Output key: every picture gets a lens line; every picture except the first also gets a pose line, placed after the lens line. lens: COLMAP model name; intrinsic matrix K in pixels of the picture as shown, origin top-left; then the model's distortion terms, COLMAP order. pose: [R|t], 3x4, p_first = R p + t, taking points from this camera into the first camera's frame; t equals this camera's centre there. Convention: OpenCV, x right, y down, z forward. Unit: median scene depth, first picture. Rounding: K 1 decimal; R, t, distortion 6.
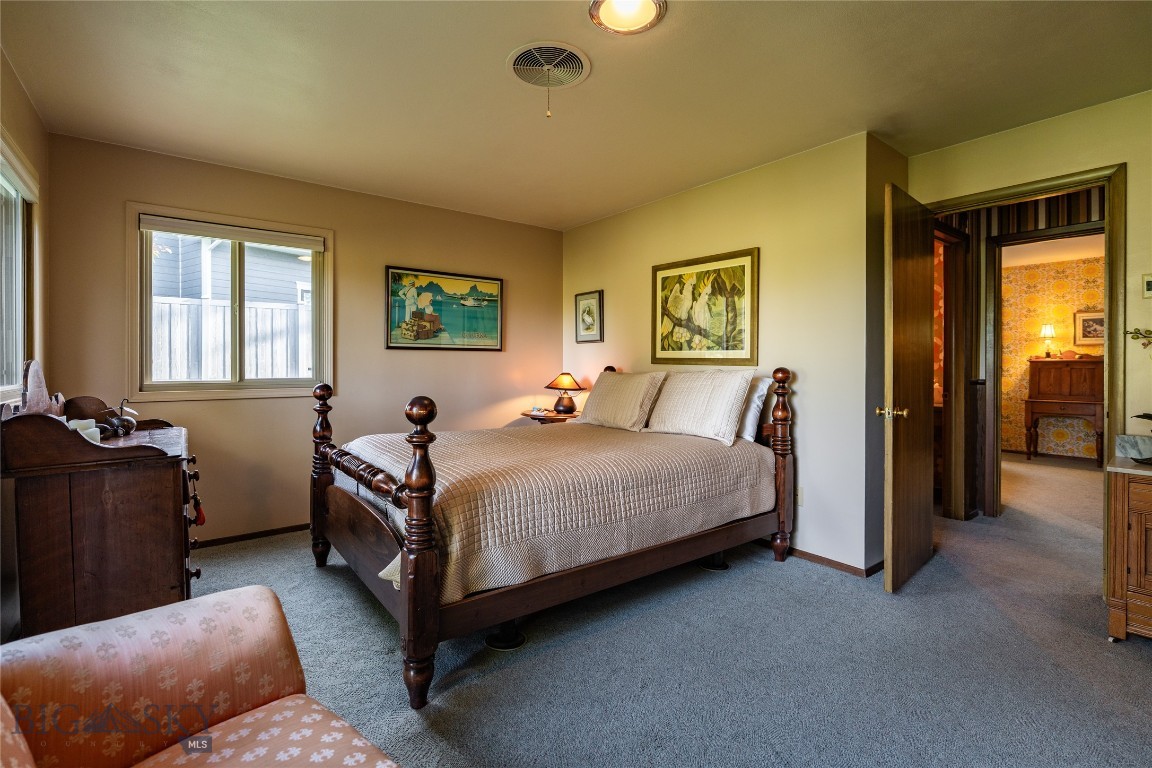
lens RADIAL K [[514.9, 0, 573.1], [0, 514.9, 363.9], [0, 0, 1]] dist [-0.000047, 0.000027]
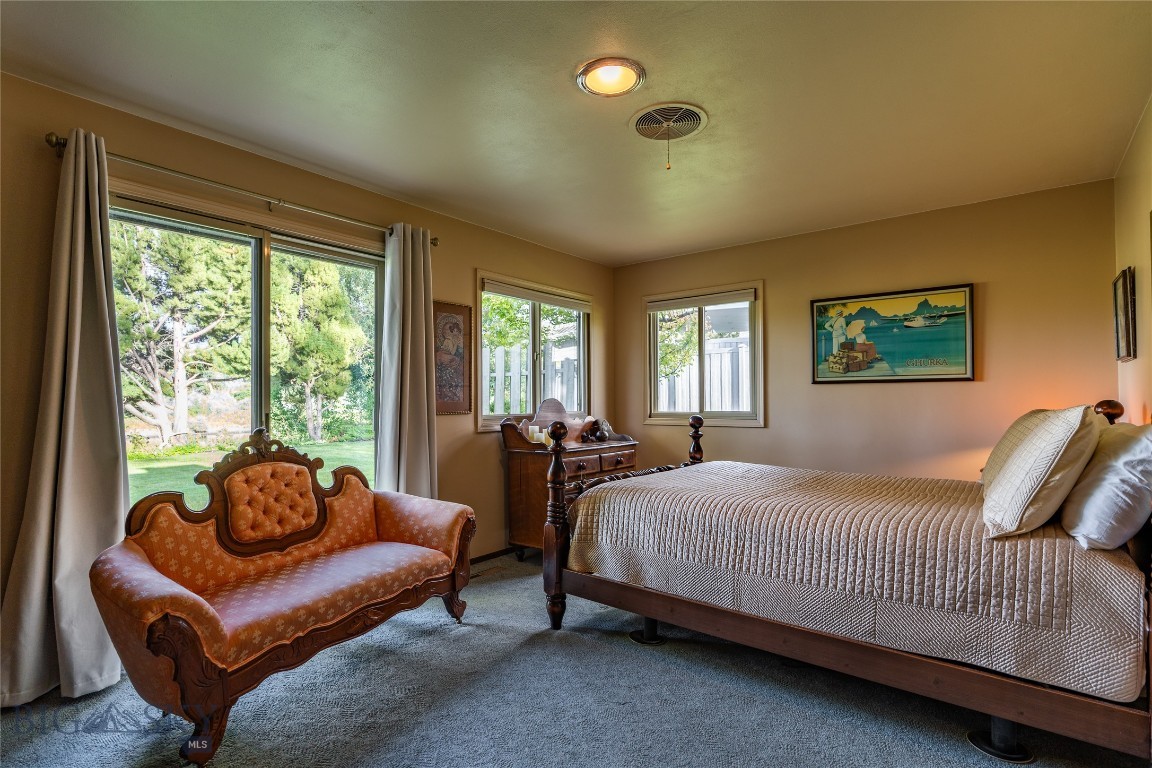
lens RADIAL K [[556.3, 0, 573.8], [0, 556.3, 396.6], [0, 0, 1]] dist [-0.035067, 0.000035]
pose [[0.247324, -0.009443, -0.968887, 0.537414], [0.004552, 0.999953, -0.008584, 0.002734], [0.968922, -0.002287, 0.247355, 0.277528]]
